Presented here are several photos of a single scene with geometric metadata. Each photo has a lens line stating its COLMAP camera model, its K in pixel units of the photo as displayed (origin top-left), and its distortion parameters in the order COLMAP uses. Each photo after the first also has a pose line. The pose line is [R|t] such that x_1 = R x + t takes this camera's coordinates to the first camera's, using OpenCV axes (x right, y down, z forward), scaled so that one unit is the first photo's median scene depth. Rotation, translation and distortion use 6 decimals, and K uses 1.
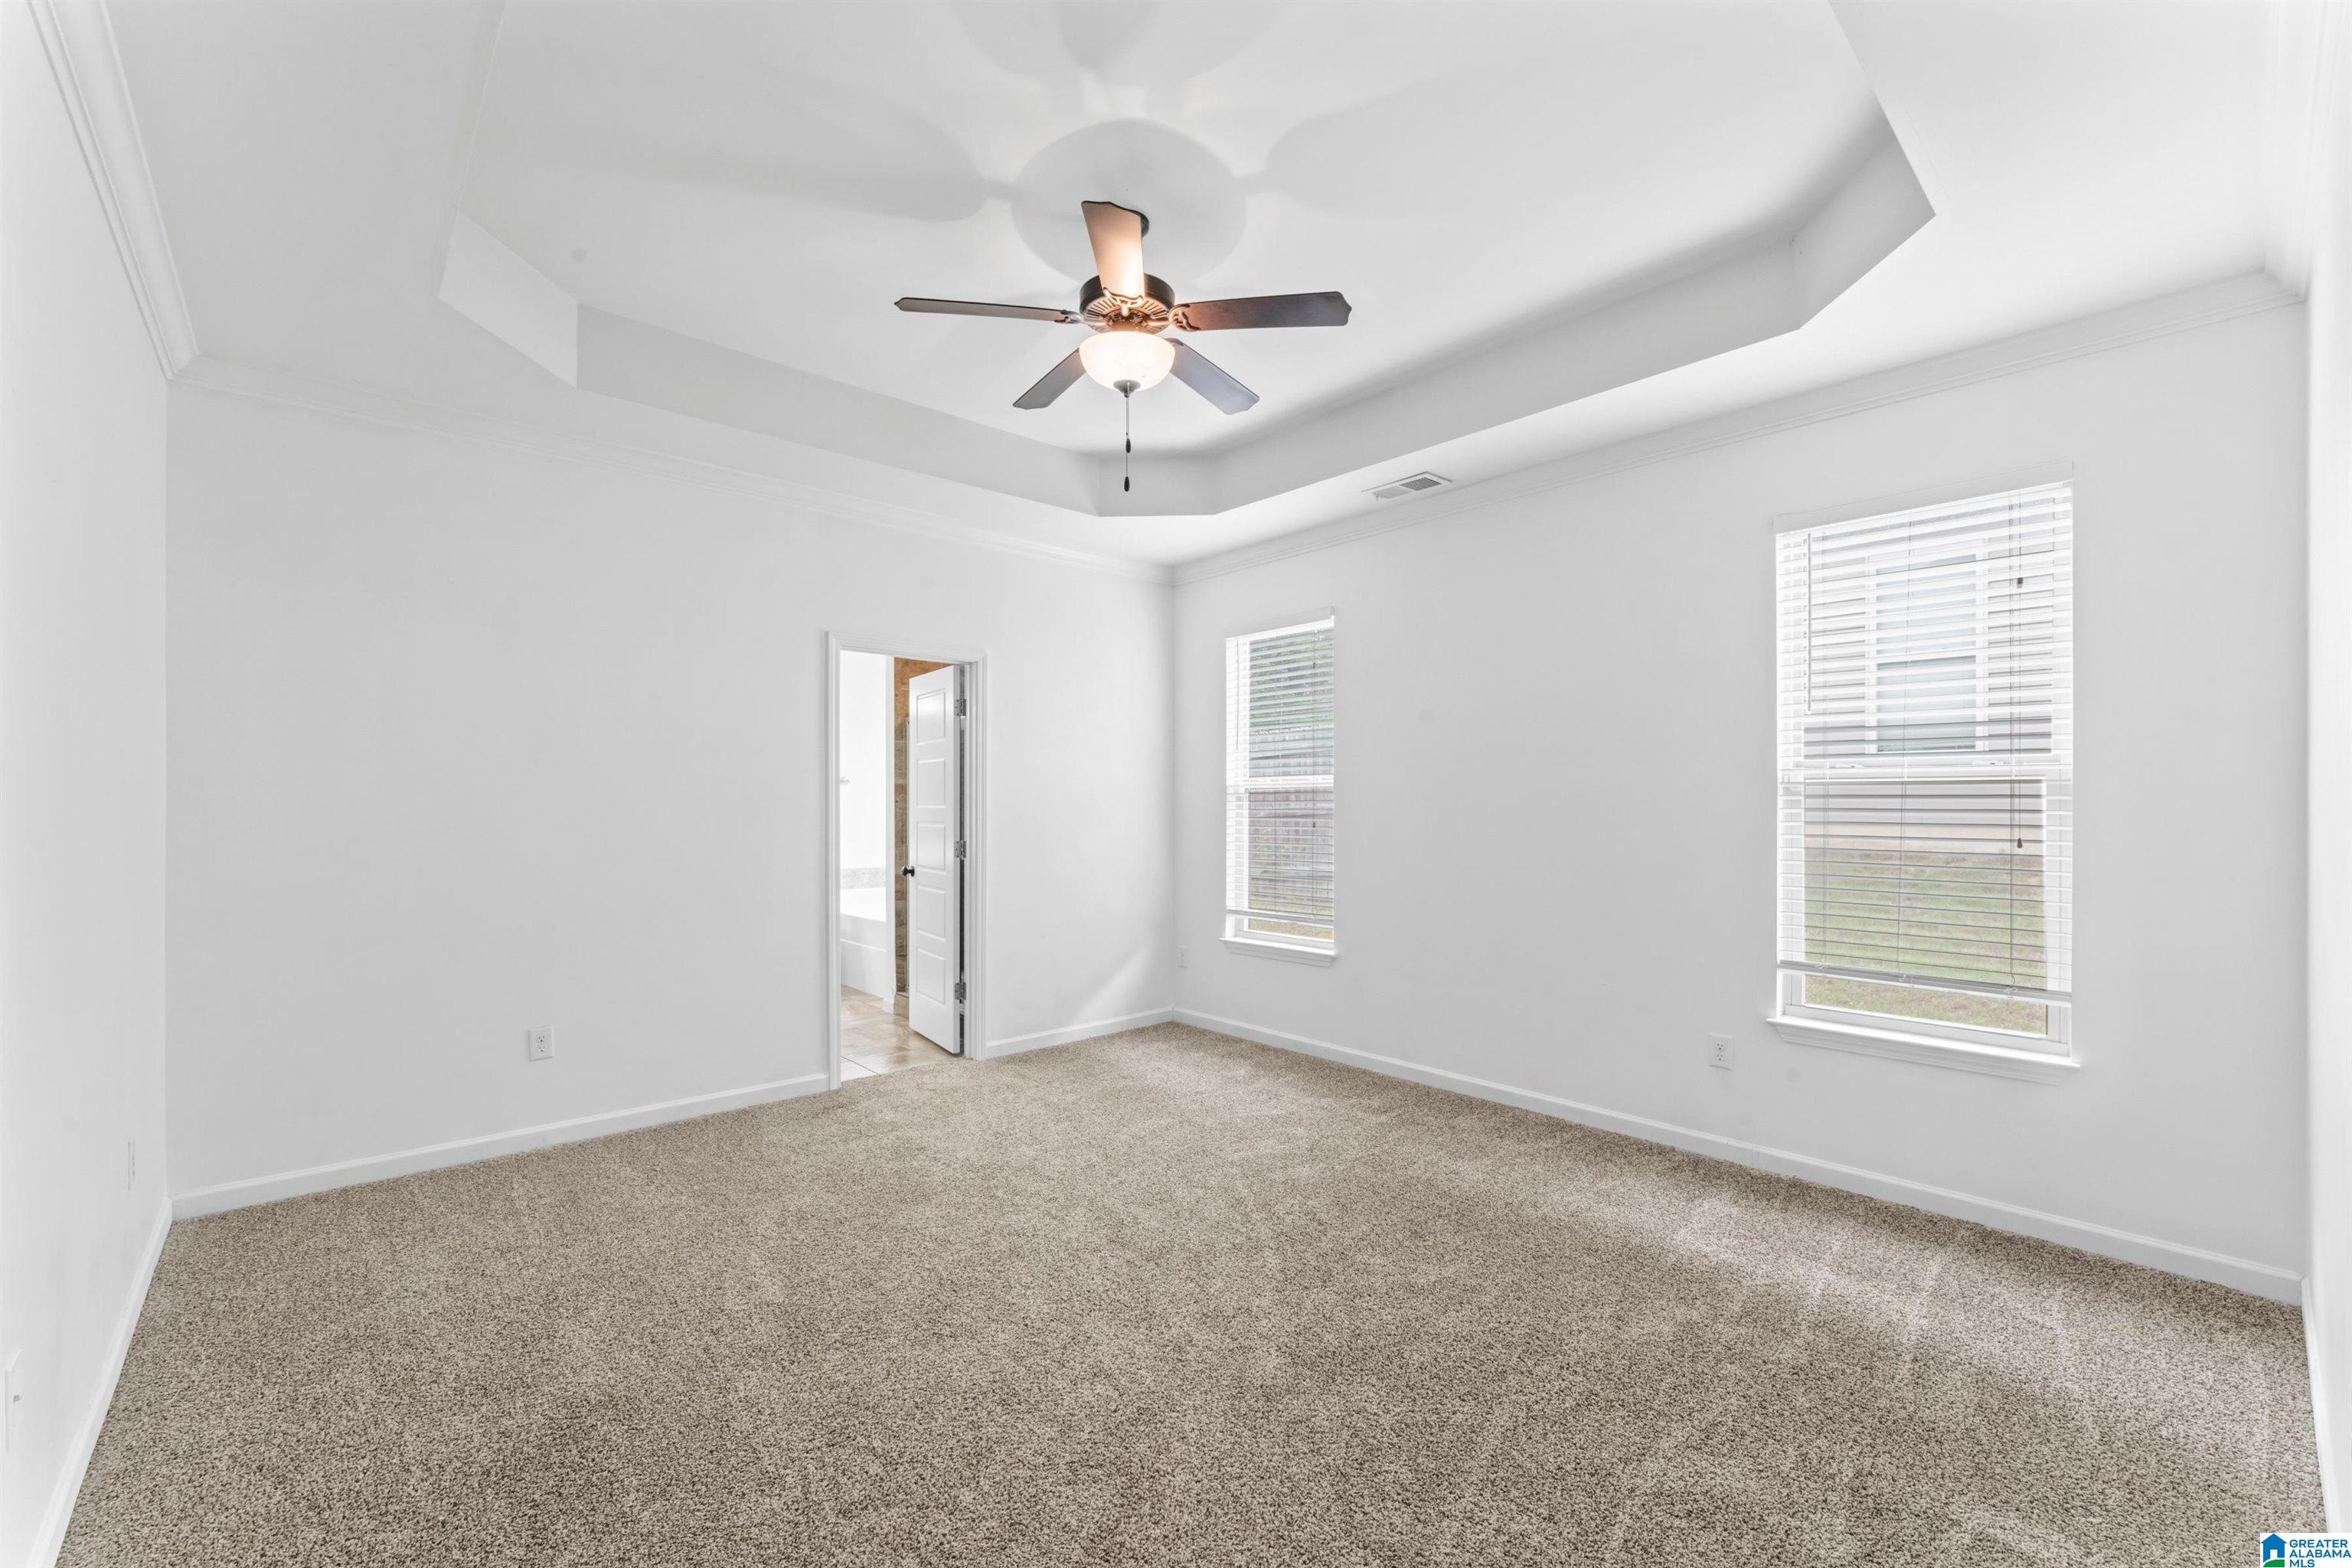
lens RADIAL K [[965.3, 0, 1166.6], [0, 965.3, 798.9], [0, 0, 1]] dist [-0.007024, 0.000198]
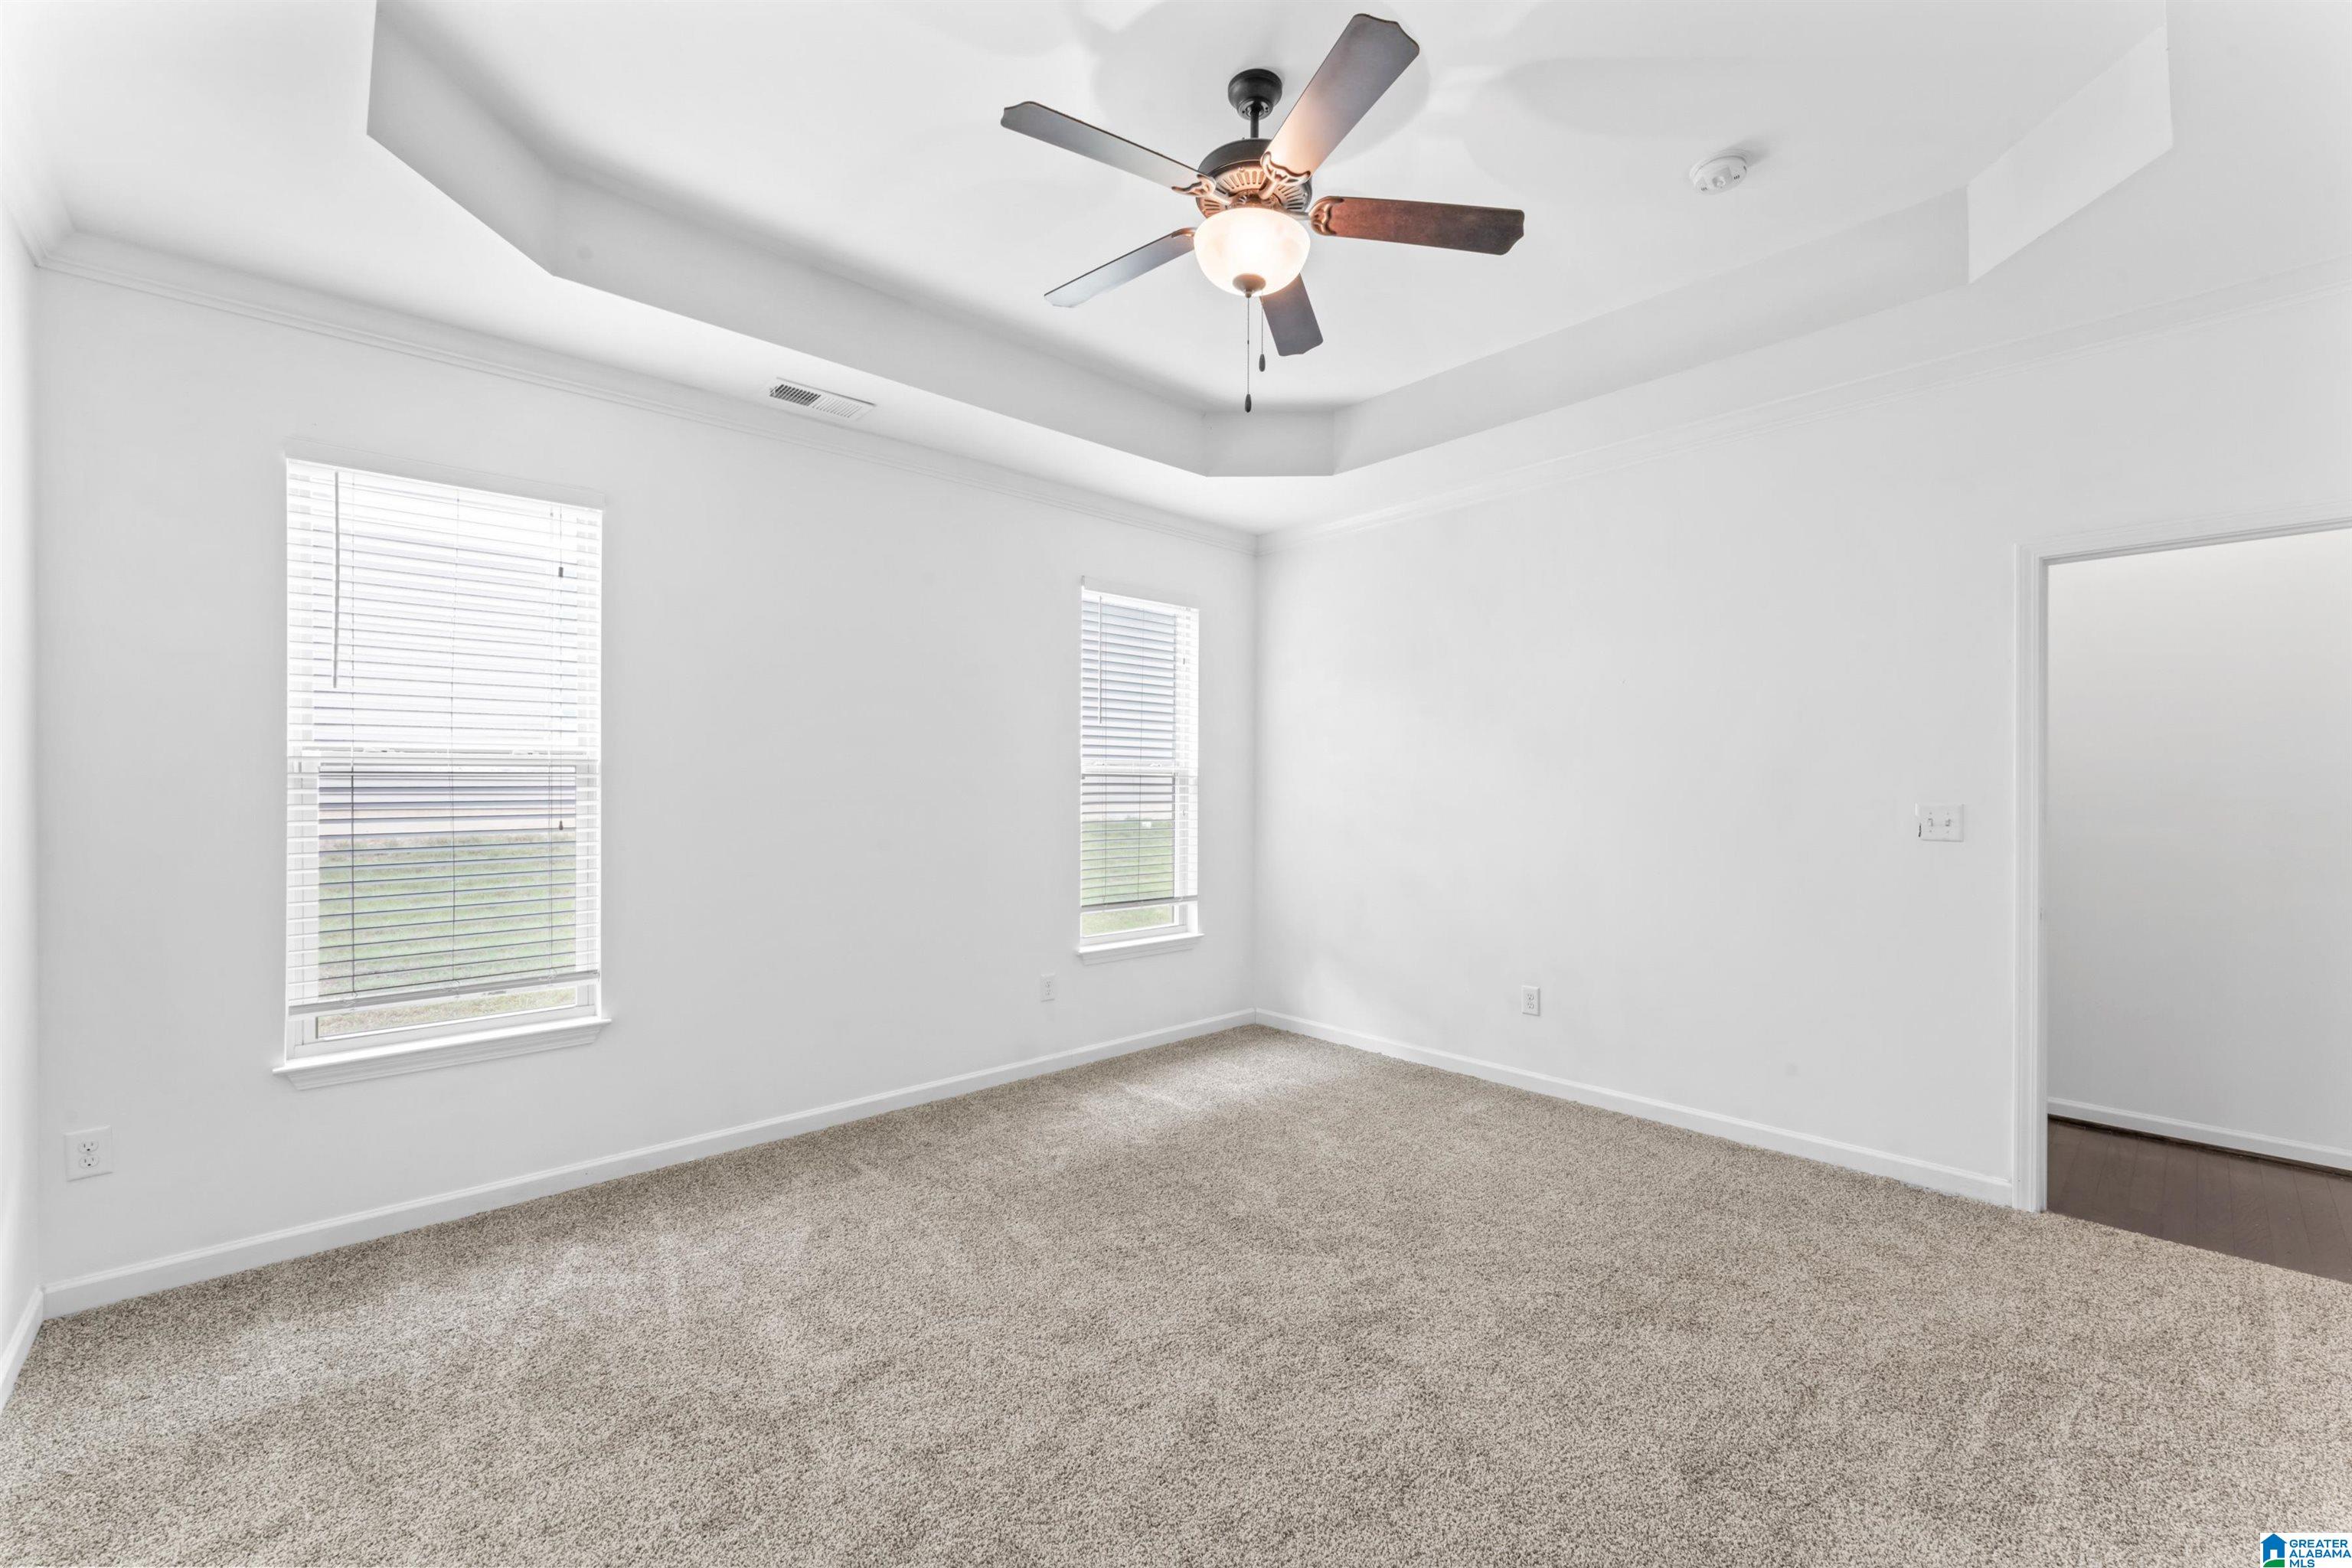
lens RADIAL K [[965.3, 0, 1175.9], [0, 965.3, 787.5], [0, 0, 1]] dist [-0.007024, 0.000198]
pose [[-0.030259, 0.002560, 0.999539, -0.617064], [0.000382, 0.999997, -0.002550, 0.004846], [-0.999542, 0.000305, -0.030260, 0.784162]]
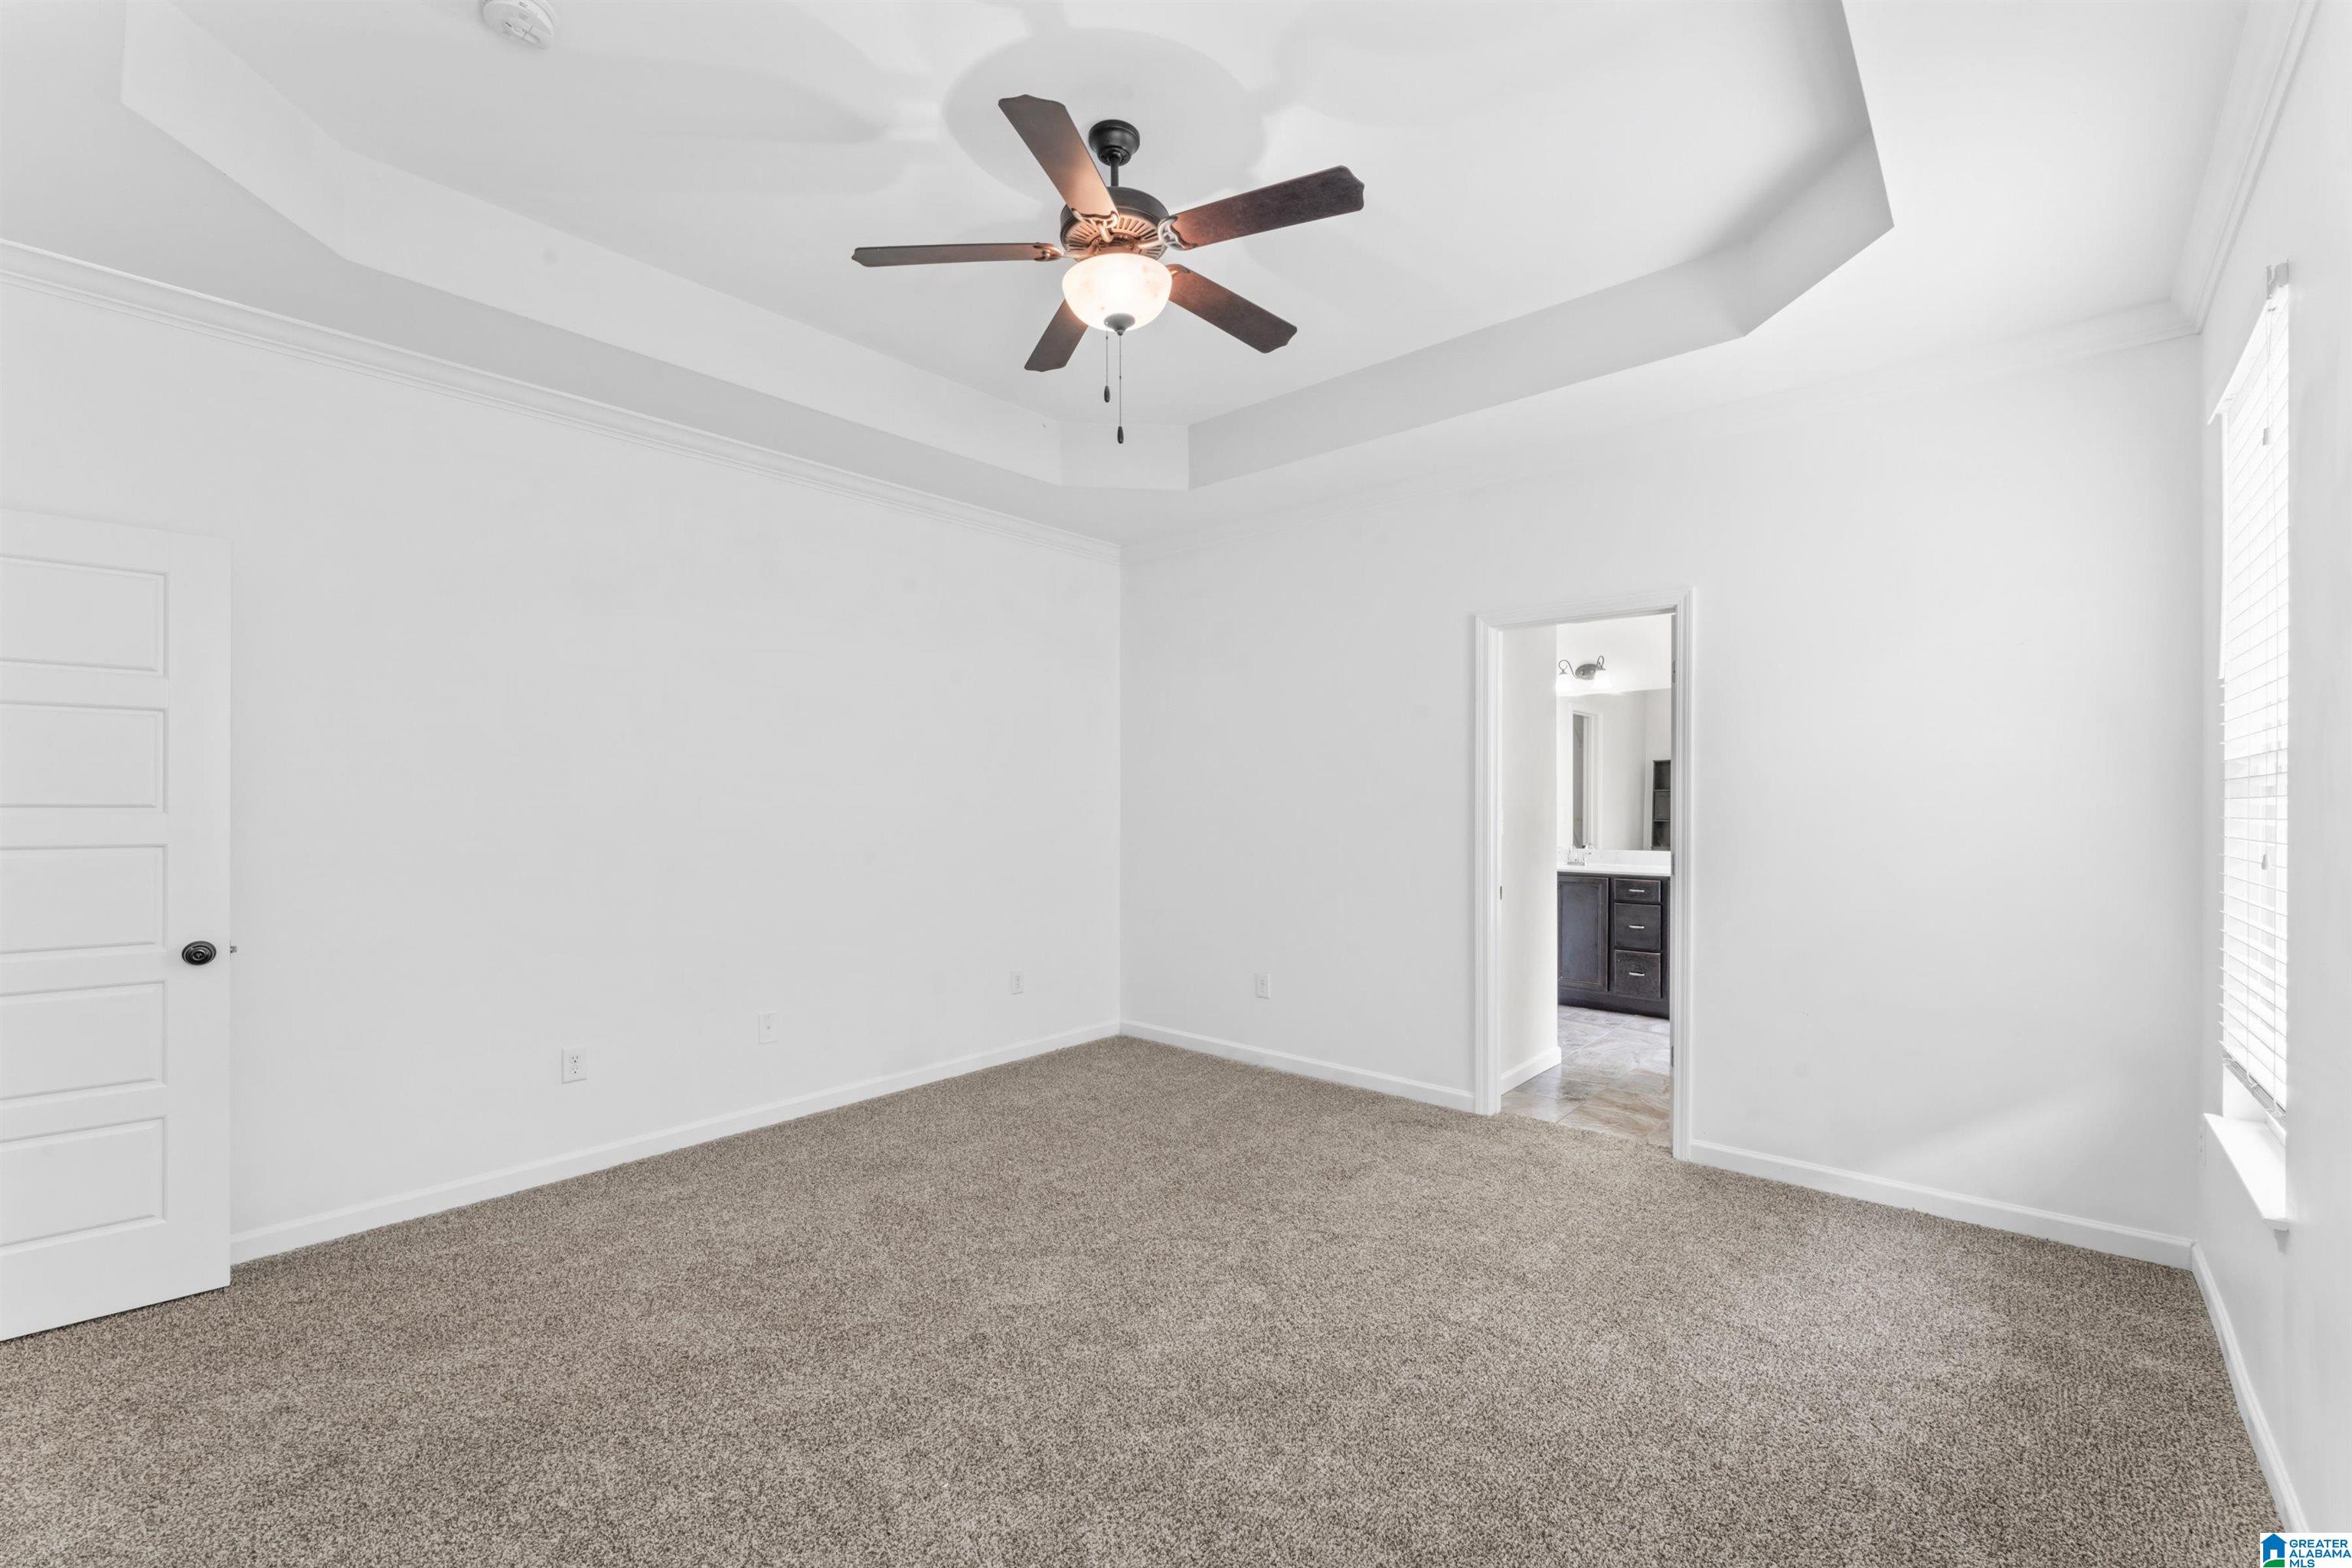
lens RADIAL K [[965.3, 0, 1168.5], [0, 965.3, 792.8], [0, 0, 1]] dist [-0.007024, 0.000198]
pose [[0.125437, -0.006989, -0.992077, 0.596108], [0.006208, 0.999961, -0.006259, 0.001031], [0.992082, -0.005374, 0.125476, 0.675871]]
